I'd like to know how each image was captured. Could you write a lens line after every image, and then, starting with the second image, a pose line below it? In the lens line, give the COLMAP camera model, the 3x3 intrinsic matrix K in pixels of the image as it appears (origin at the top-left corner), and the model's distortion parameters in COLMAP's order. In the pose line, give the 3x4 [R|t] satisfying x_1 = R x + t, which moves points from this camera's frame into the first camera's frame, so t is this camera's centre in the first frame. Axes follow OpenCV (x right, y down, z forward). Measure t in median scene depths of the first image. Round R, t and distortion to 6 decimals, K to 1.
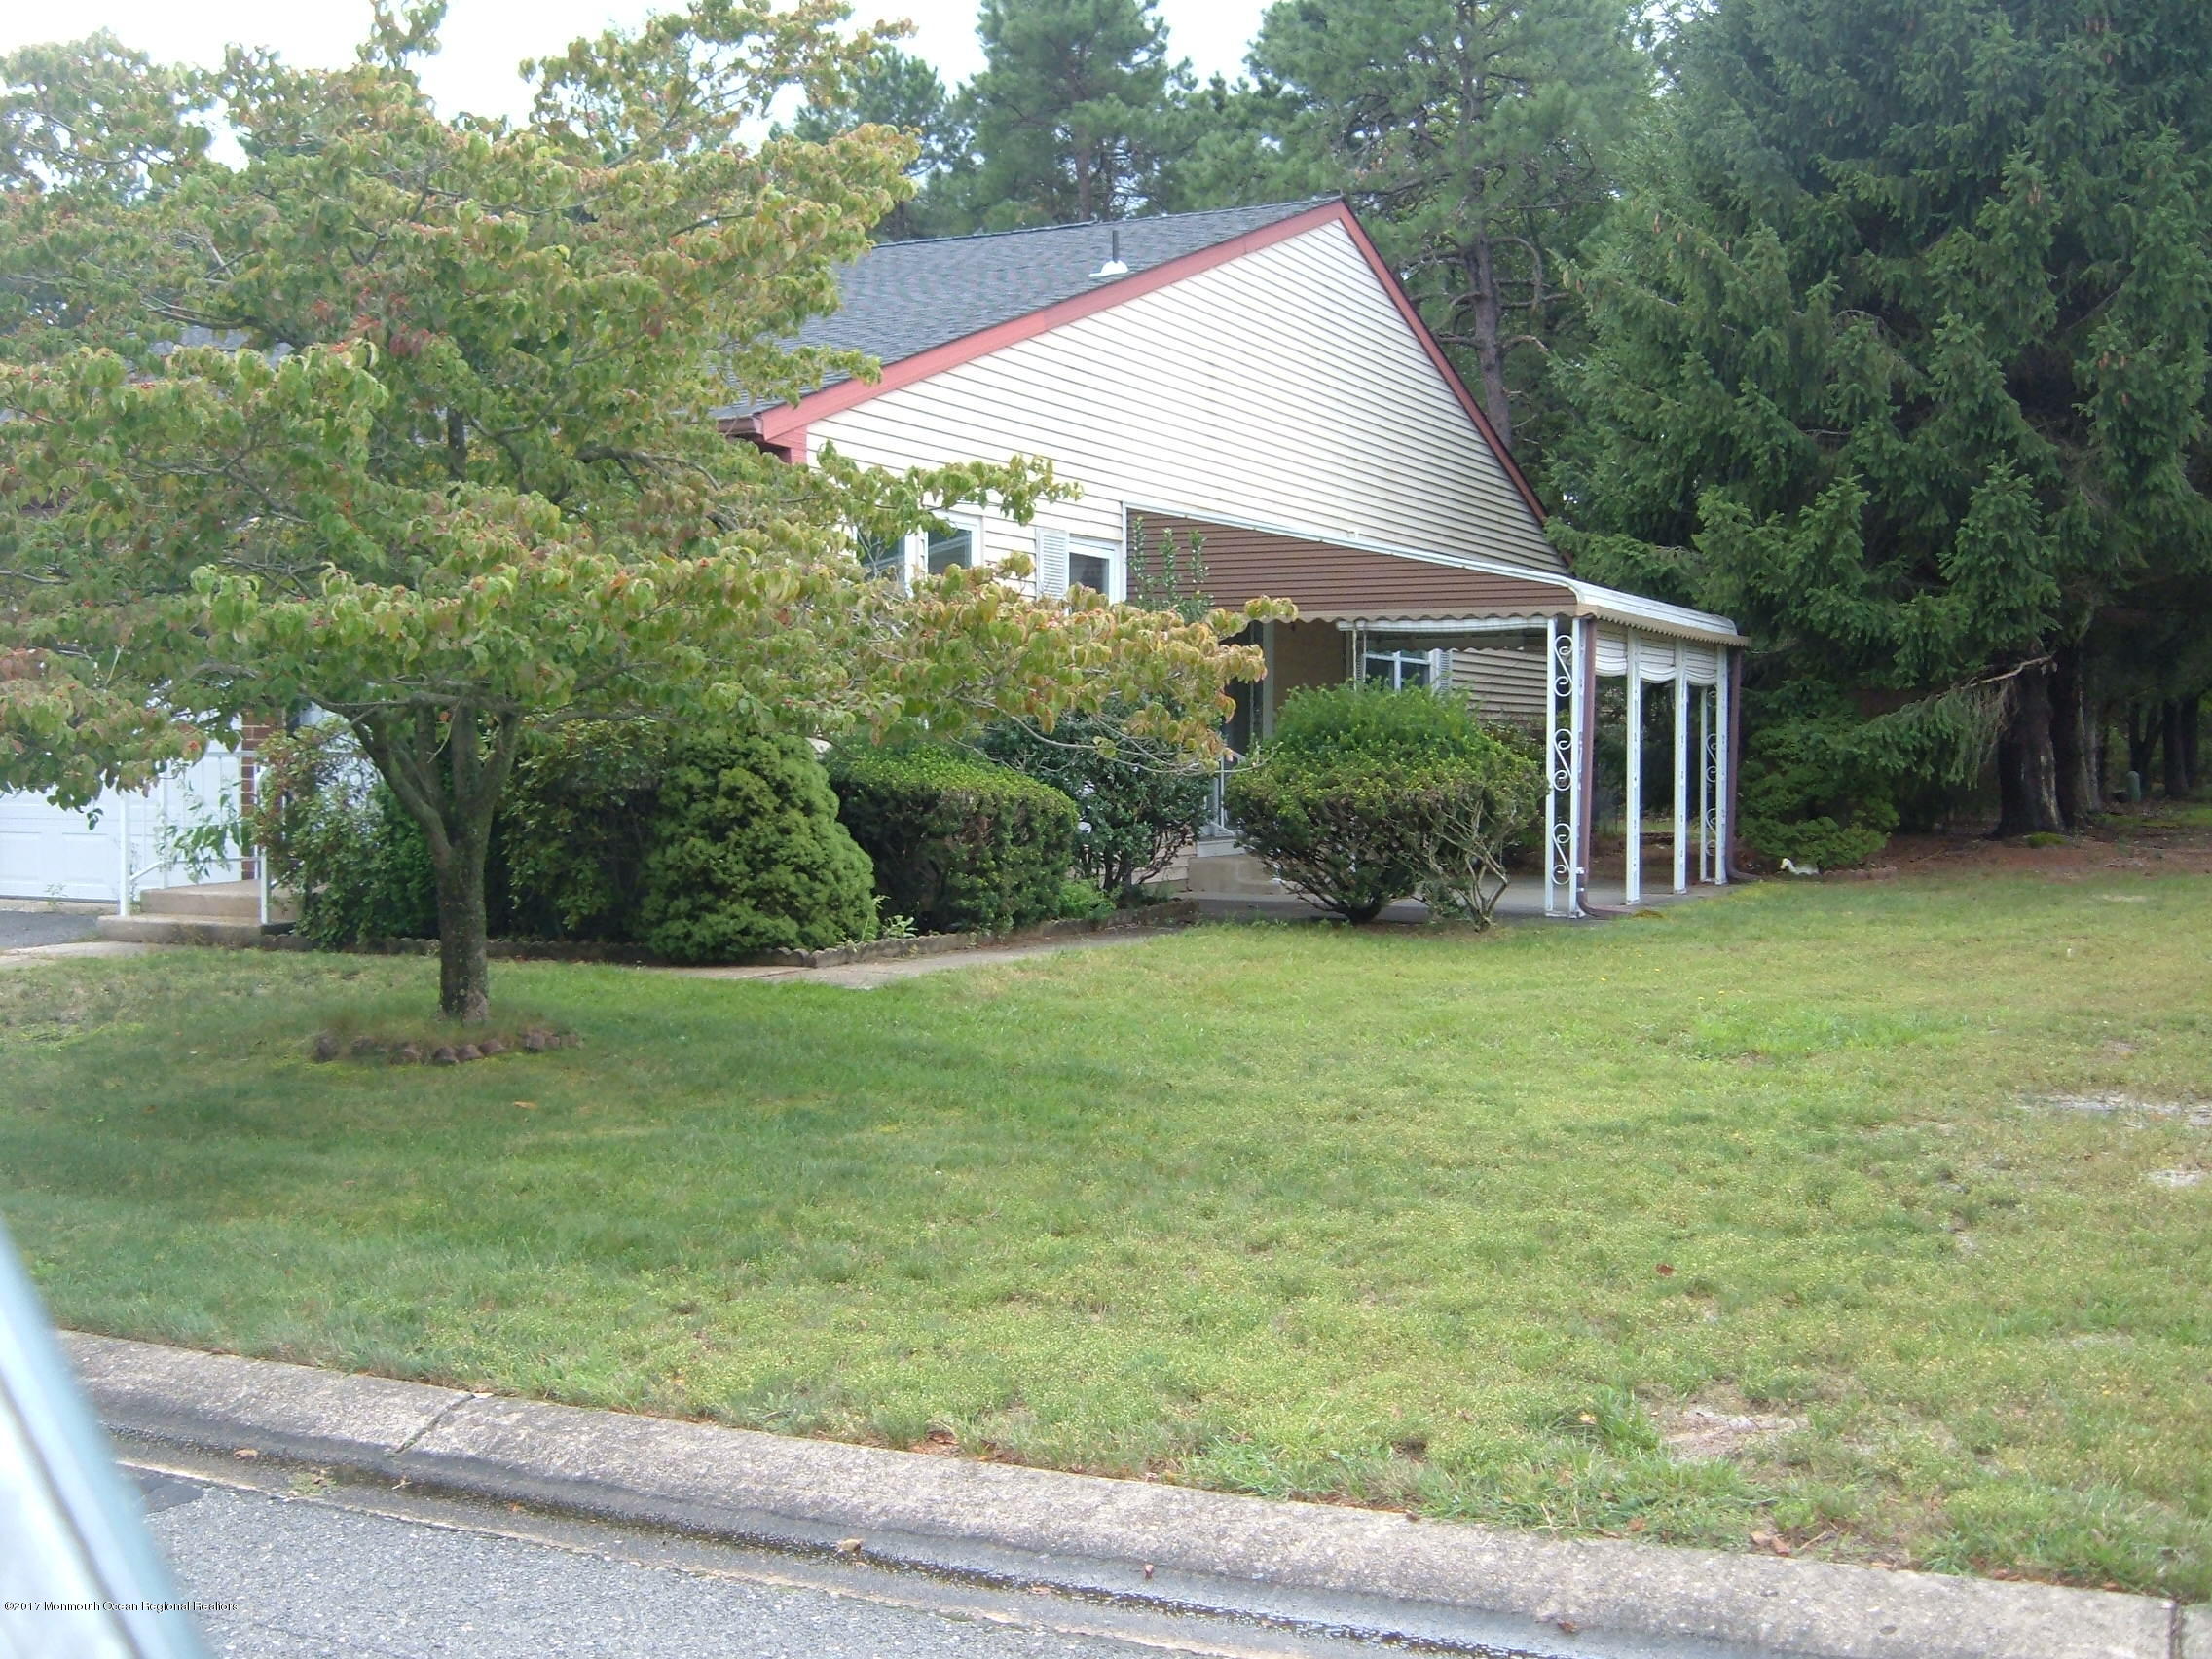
lens RADIAL K [[2486.0, 0, 1104.1], [0, 2486.0, 829.6], [0, 0, 1]] dist [-0.106898, 0.000000]
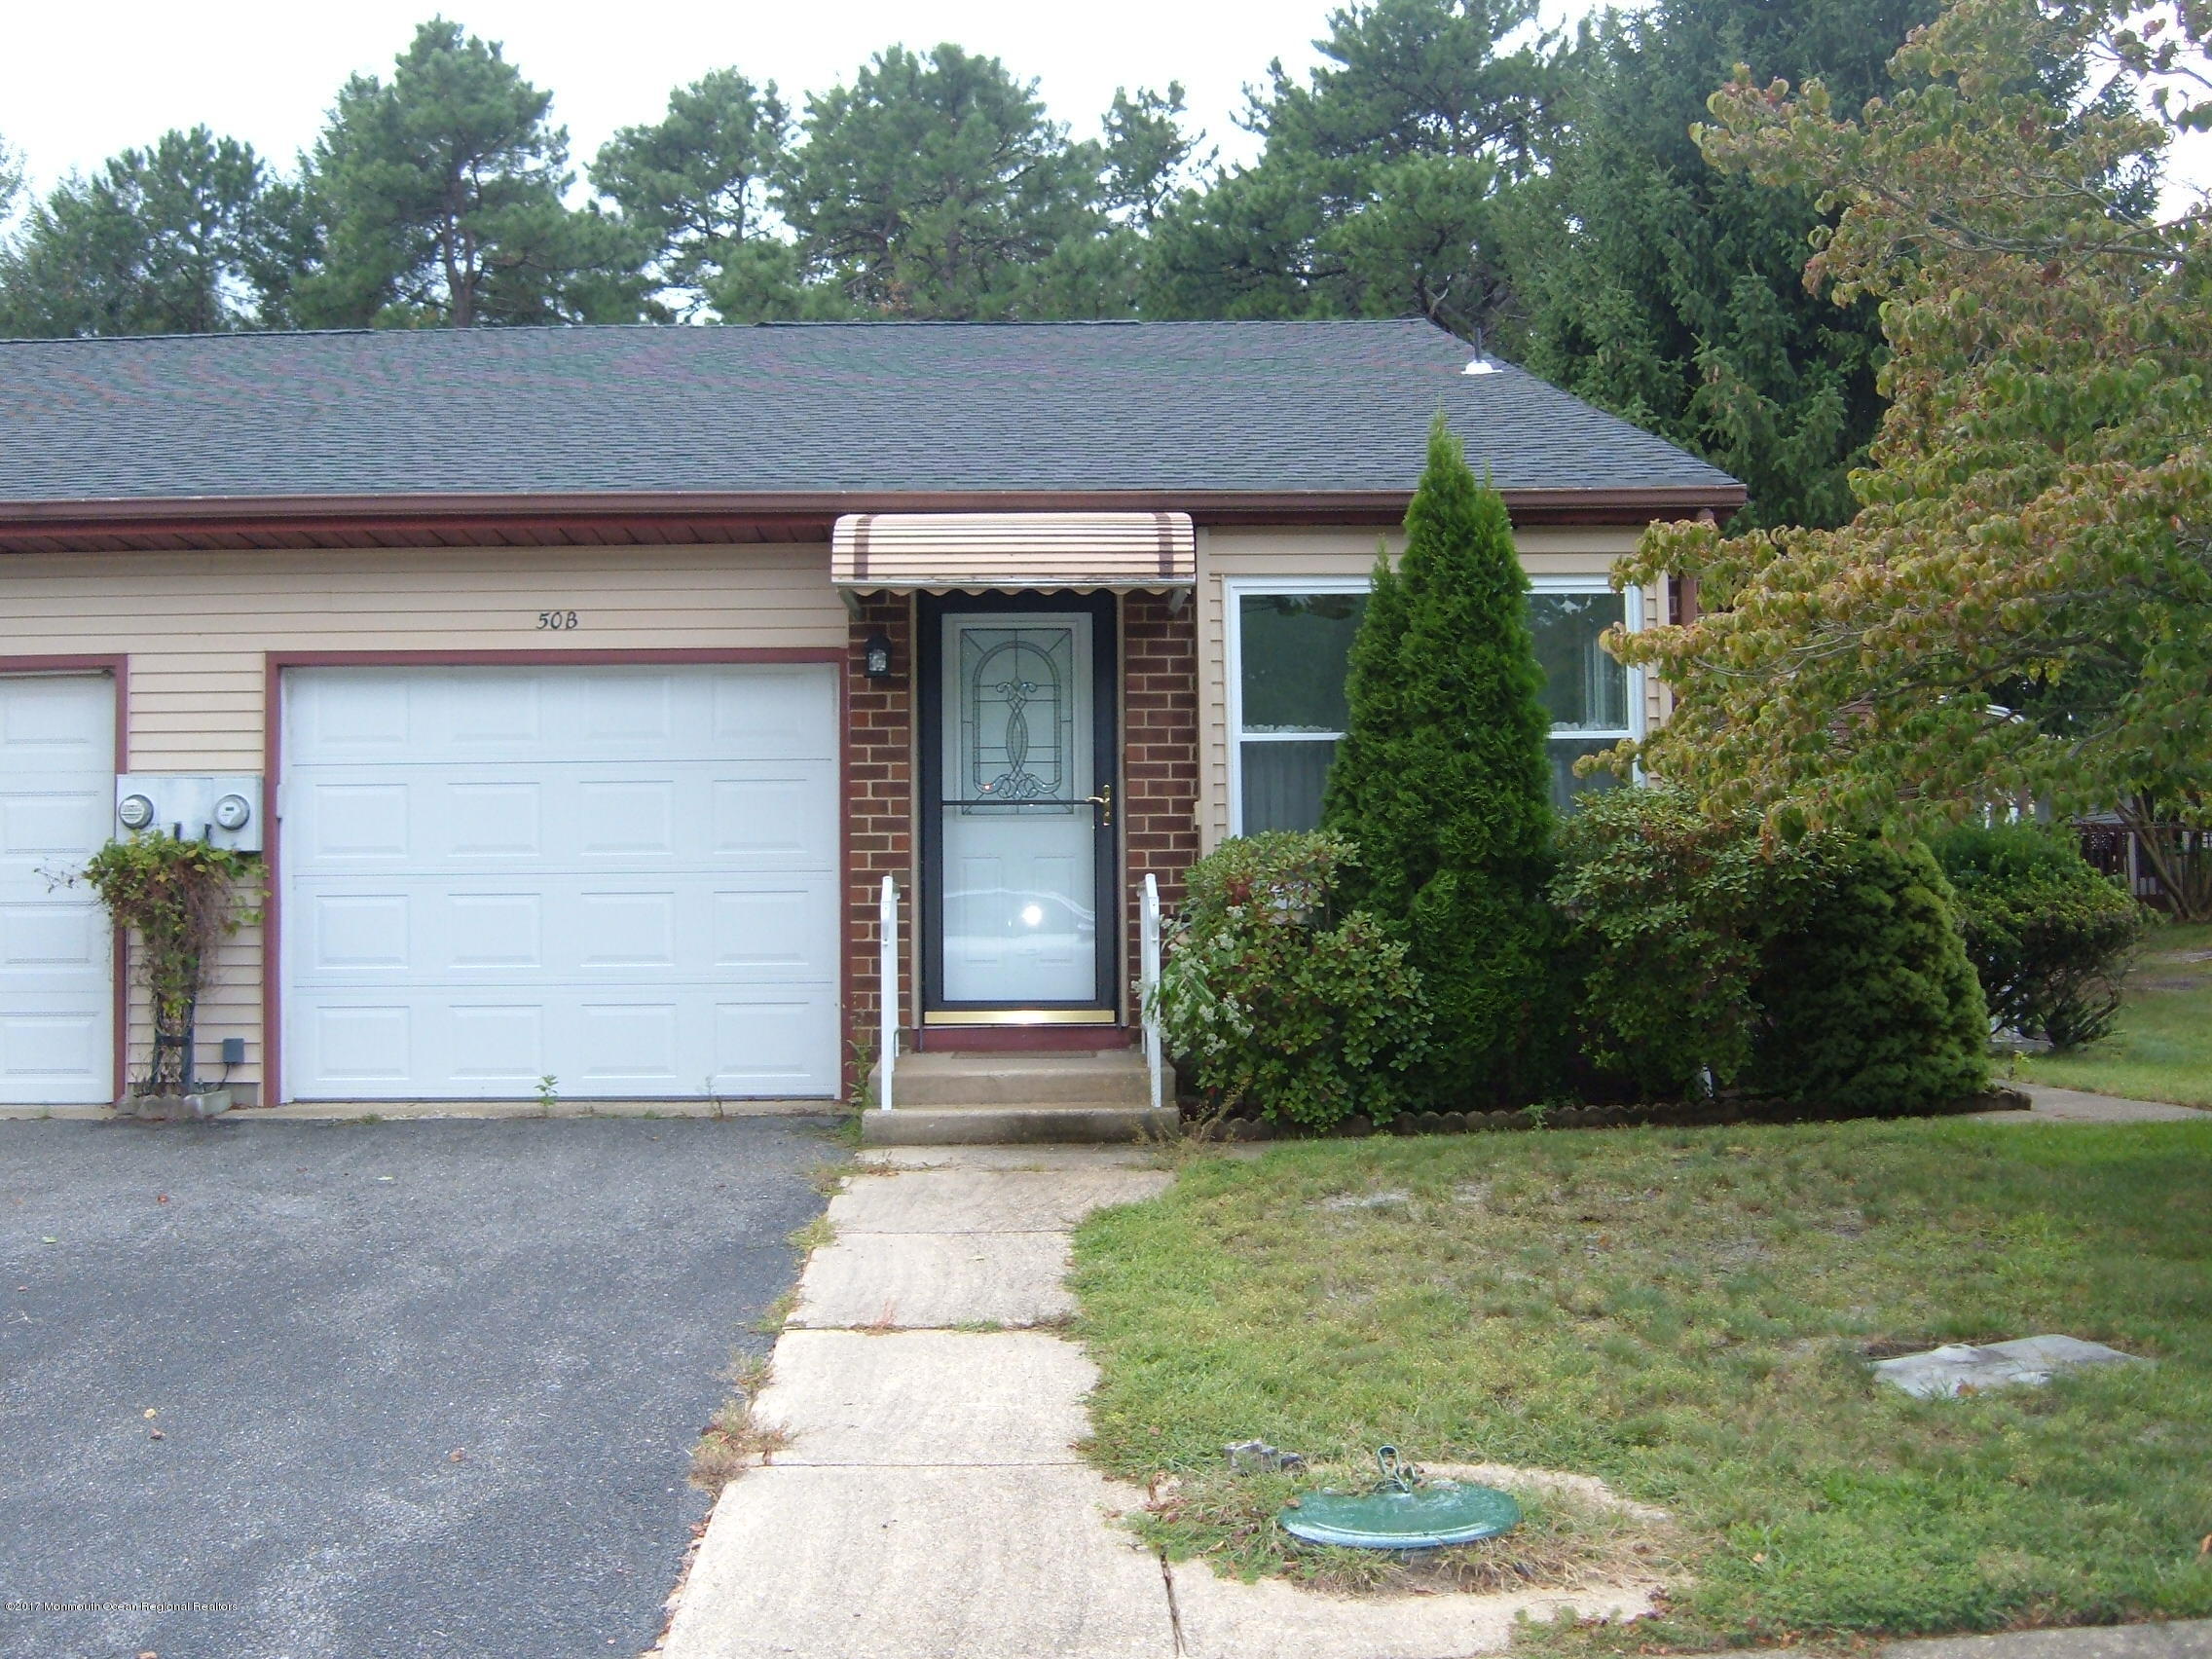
lens RADIAL K [[2486.0, 0, 1105.4], [0, 2486.0, 828.9], [0, 0, 1]] dist [-0.106898, 0.000000]
pose [[0.875202, 0.006798, 0.483710, -0.807780], [0.029301, 0.997320, -0.067033, 0.004387], [-0.482869, 0.072840, 0.872658, 0.388025]]
